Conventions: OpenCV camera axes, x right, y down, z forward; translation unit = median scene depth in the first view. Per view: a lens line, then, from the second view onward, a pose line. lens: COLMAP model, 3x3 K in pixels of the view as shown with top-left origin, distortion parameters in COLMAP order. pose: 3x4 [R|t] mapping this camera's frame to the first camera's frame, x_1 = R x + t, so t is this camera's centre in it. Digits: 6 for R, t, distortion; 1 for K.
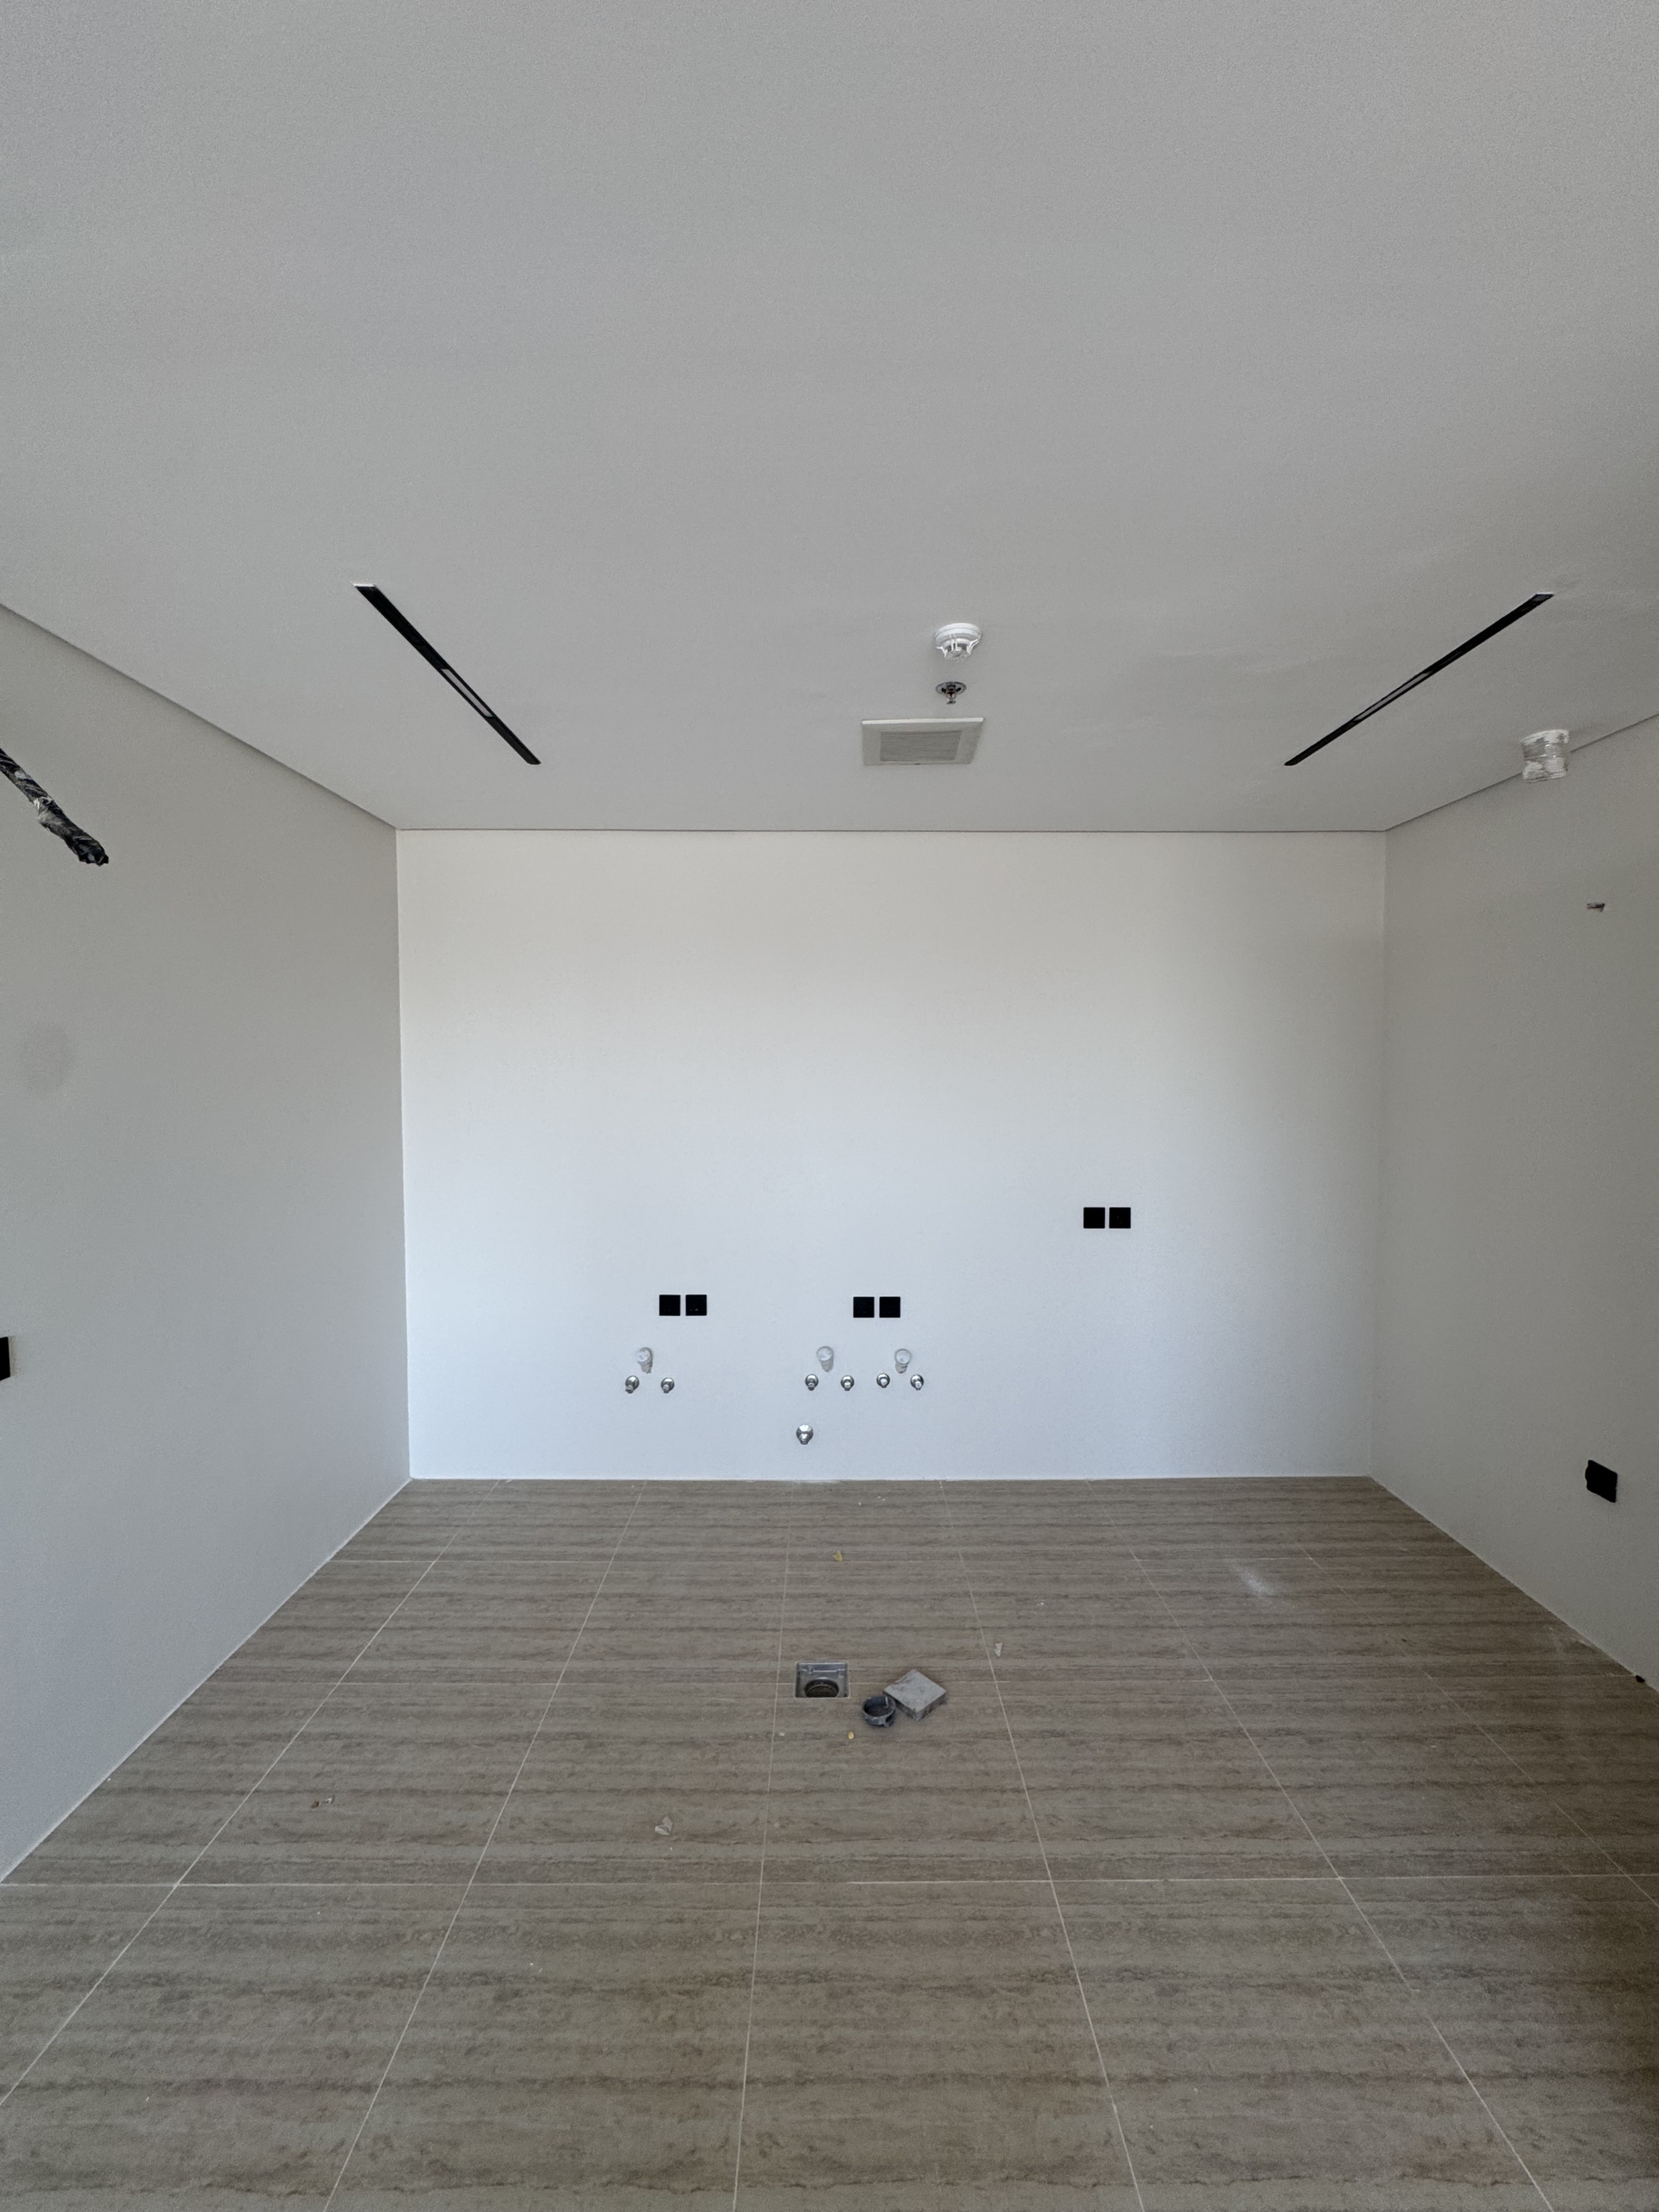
lens RADIAL K [[881.6, 0, 830.7], [0, 881.6, 1105.2], [0, 0, 1]] dist [-0.004035, -0.000391]
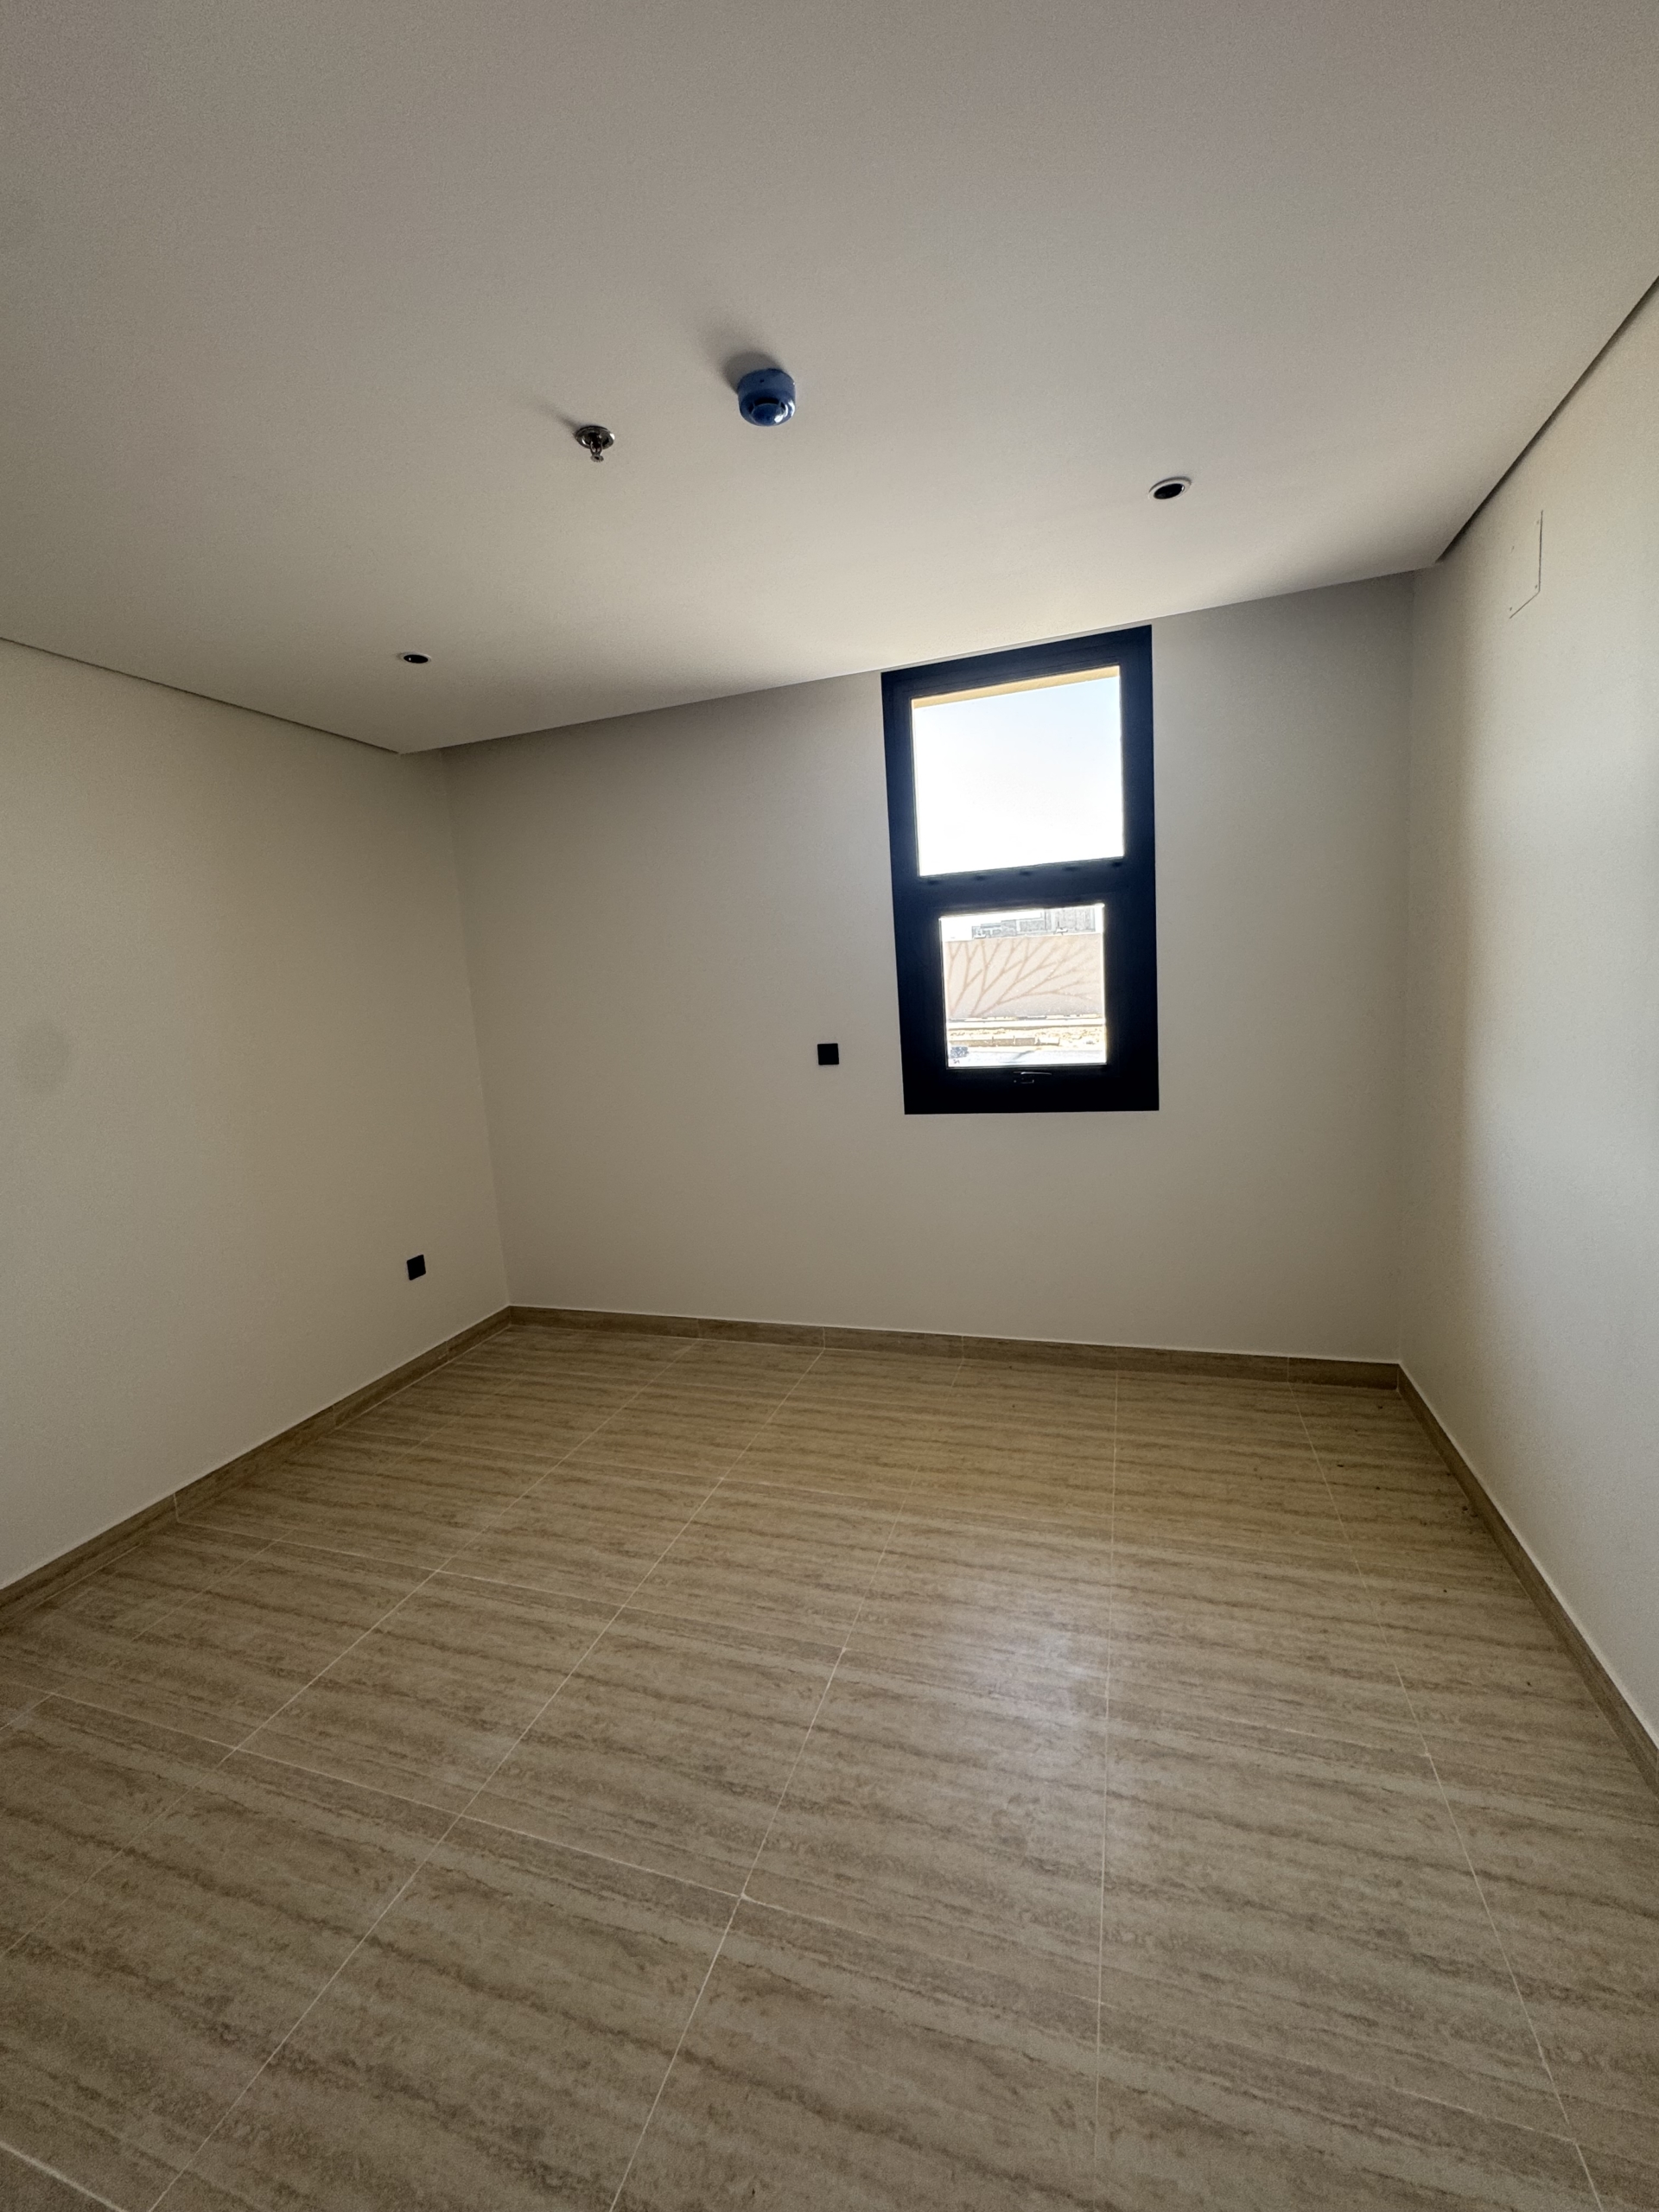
lens RADIAL K [[881.6, 0, 841.3], [0, 881.6, 1098.9], [0, 0, 1]] dist [-0.004035, -0.000391]
pose [[-0.950252, 0.010508, 0.311304, -0.556847], [0.054338, 0.989698, 0.132459, 0.020639], [-0.306705, 0.142785, -0.941034, 1.666064]]
